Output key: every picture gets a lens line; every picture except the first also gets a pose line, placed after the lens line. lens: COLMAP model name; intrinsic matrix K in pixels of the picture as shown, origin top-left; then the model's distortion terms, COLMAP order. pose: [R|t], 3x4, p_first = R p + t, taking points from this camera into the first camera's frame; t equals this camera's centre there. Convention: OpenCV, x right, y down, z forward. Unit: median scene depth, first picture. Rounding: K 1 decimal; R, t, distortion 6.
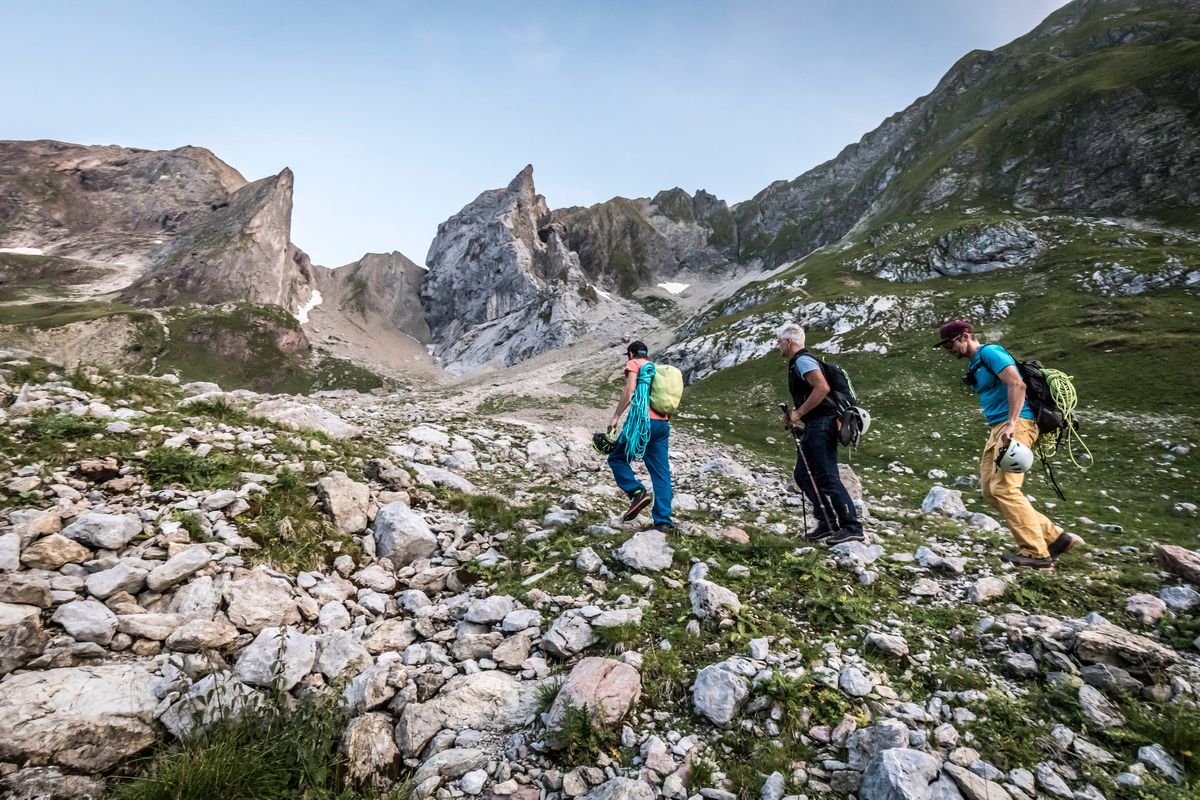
lens RADIAL K [[1816.8, 0, 601.0], [0, 1816.8, 401.1], [0, 0, 1]] dist [0.023794, 0.000000]
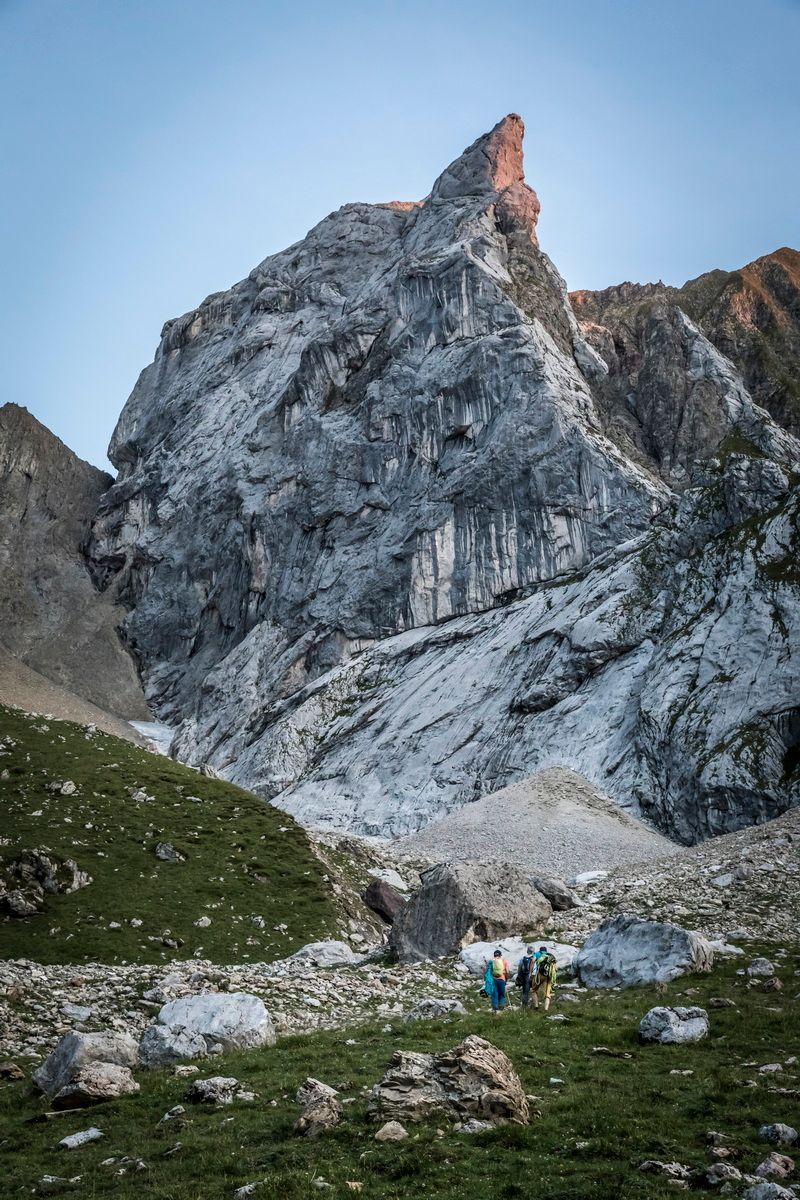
lens RADIAL K [[1816.8, 0, 400.5], [0, 1816.8, 596.2], [0, 0, 1]] dist [0.023794, 0.000000]
pose [[0.980197, 0.051294, 0.191268, -0.110200], [-0.021797, 0.987948, -0.153244, -0.009531], [-0.196823, 0.146040, 0.969501, 0.742460]]
